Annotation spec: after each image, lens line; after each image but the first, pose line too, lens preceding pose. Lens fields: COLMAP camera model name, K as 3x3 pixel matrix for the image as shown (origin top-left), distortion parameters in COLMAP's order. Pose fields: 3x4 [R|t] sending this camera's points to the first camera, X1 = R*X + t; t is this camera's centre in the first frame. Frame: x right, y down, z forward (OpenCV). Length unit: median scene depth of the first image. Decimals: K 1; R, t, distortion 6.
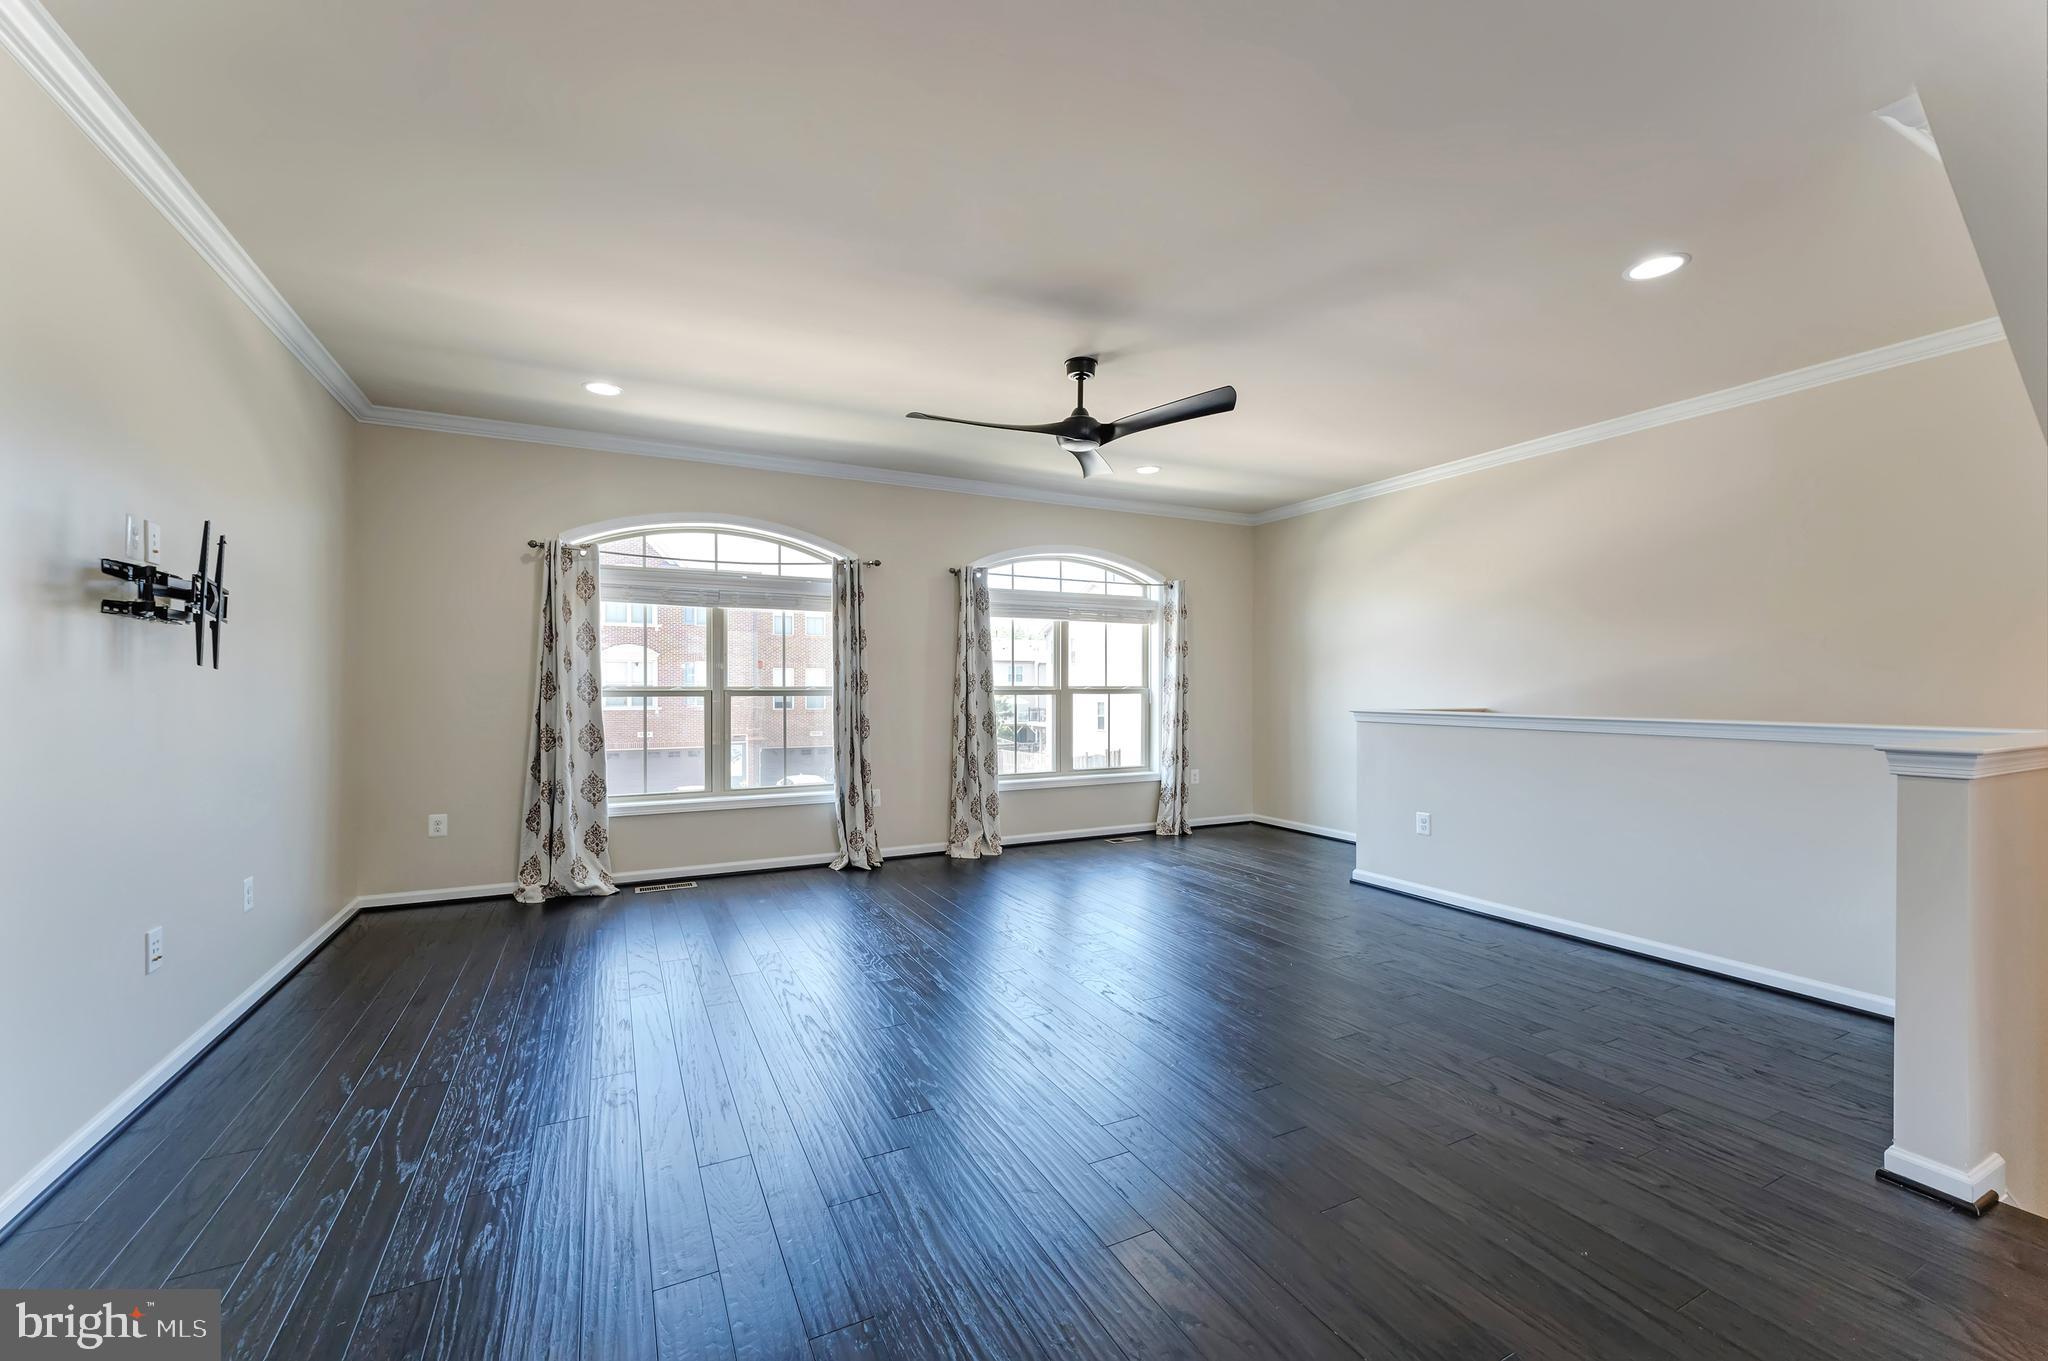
lens RADIAL K [[820.0, 0, 1018.3], [0, 820.0, 684.6], [0, 0, 1]] dist [0.000481, -0.000184]
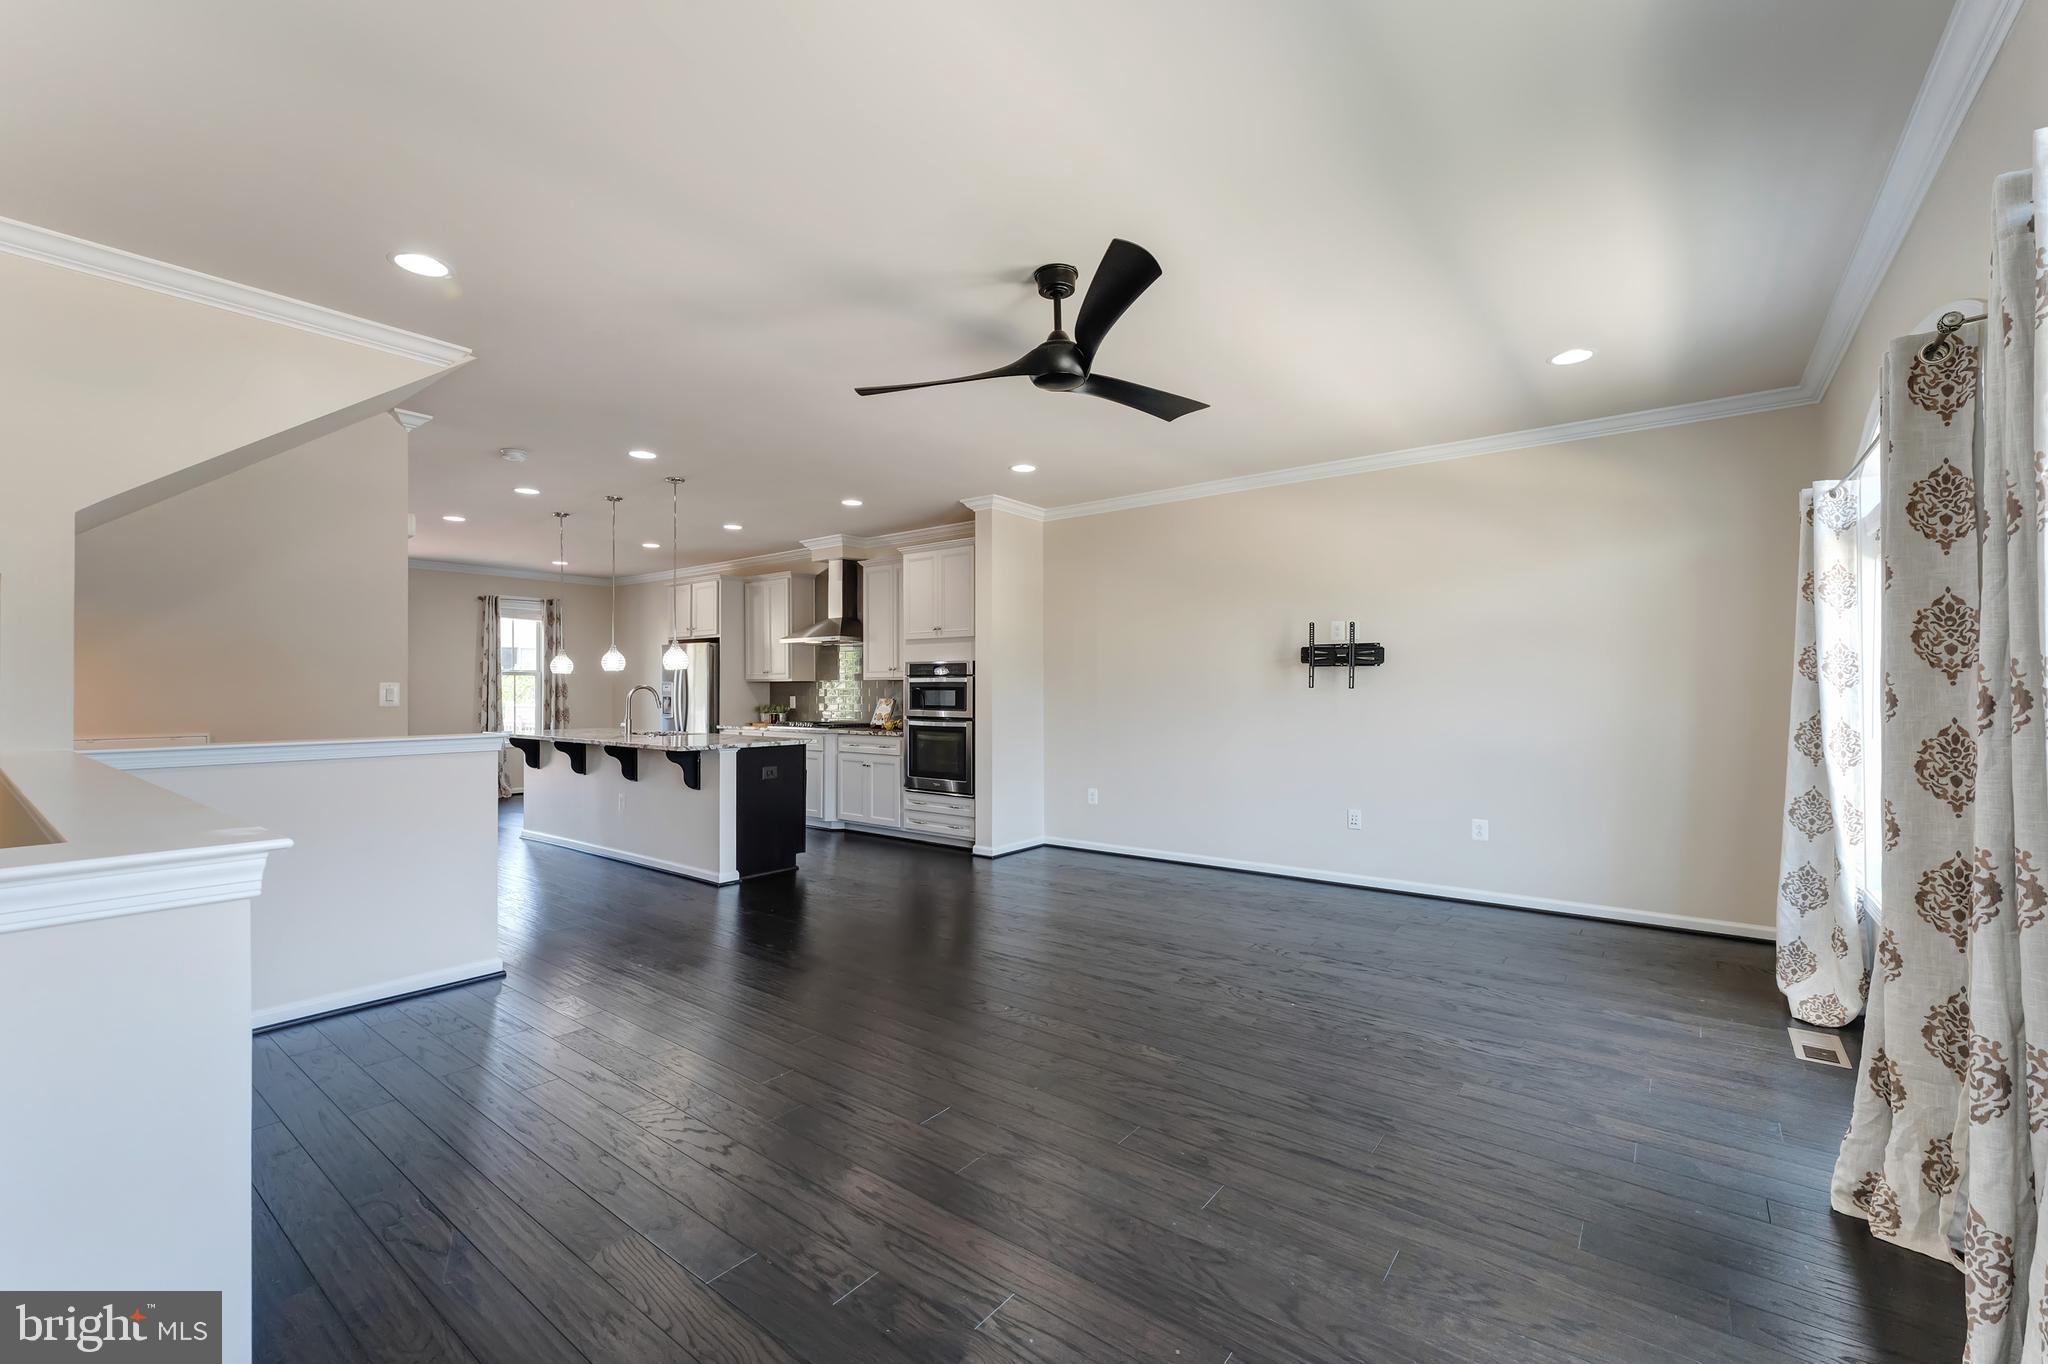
lens RADIAL K [[844.0, 0, 1027.3], [0, 844.0, 688.1], [0, 0, 1]] dist [-0.002473, -0.000210]
pose [[-0.897937, 0.000710, -0.440123, 0.315072], [0.003078, 0.999984, -0.004667, -0.006906], [0.440113, -0.005546, -0.897925, 1.203543]]
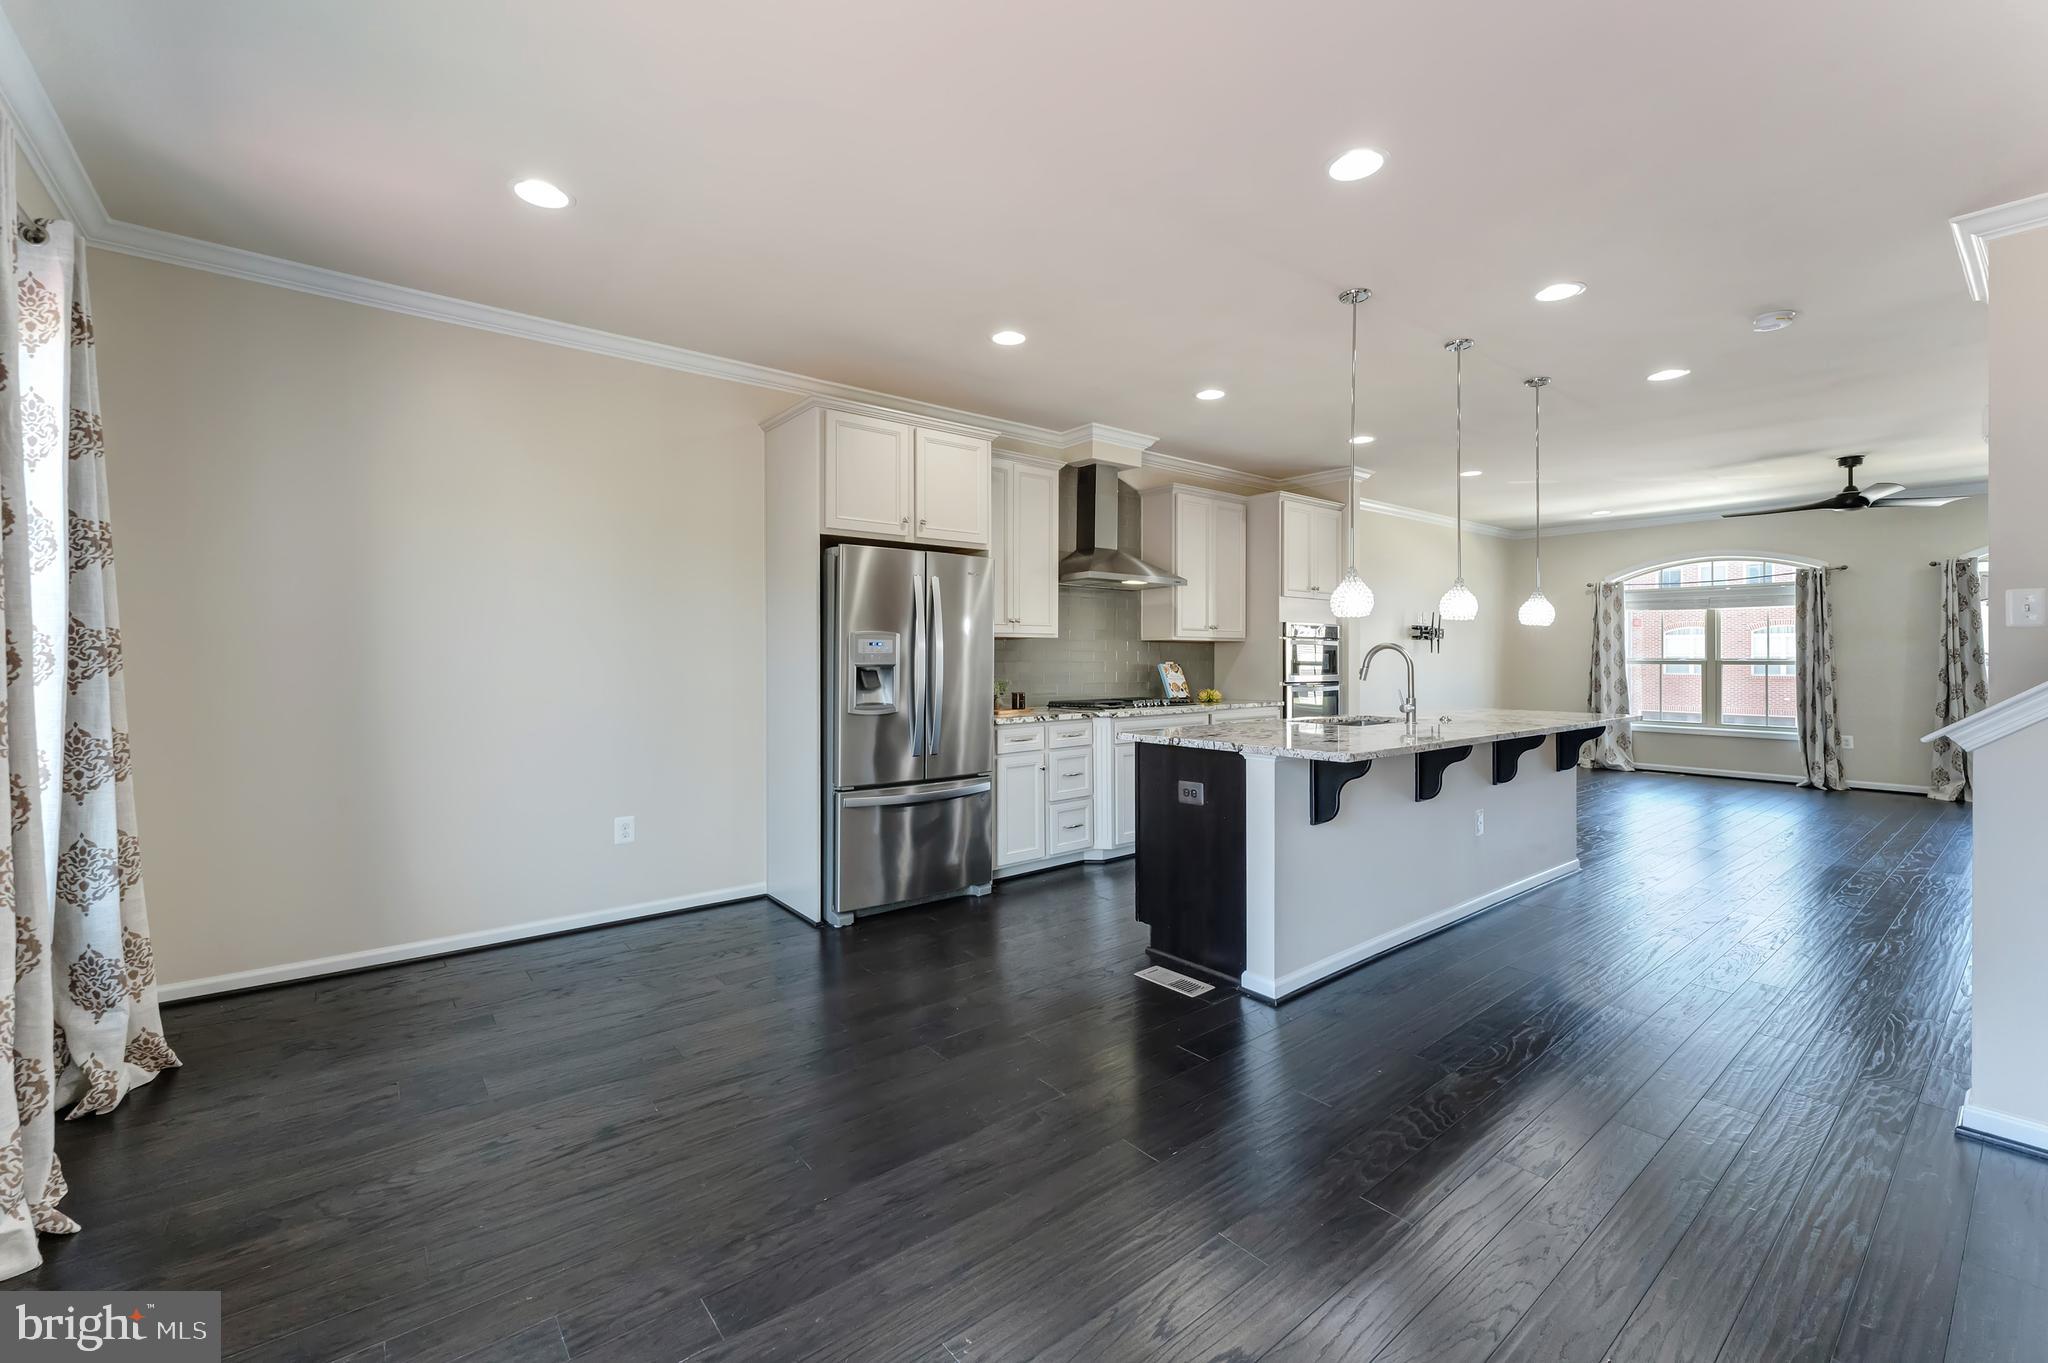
lens RADIAL K [[839.8, 0, 1009.3], [0, 839.8, 651.8], [0, 0, 1]] dist [0.001027, 0.000228]
pose [[0.203899, -0.004359, -0.978982, 0.965797], [0.003233, 0.999988, -0.003779, -0.008982], [0.978987, -0.002395, 0.203911, -0.676319]]
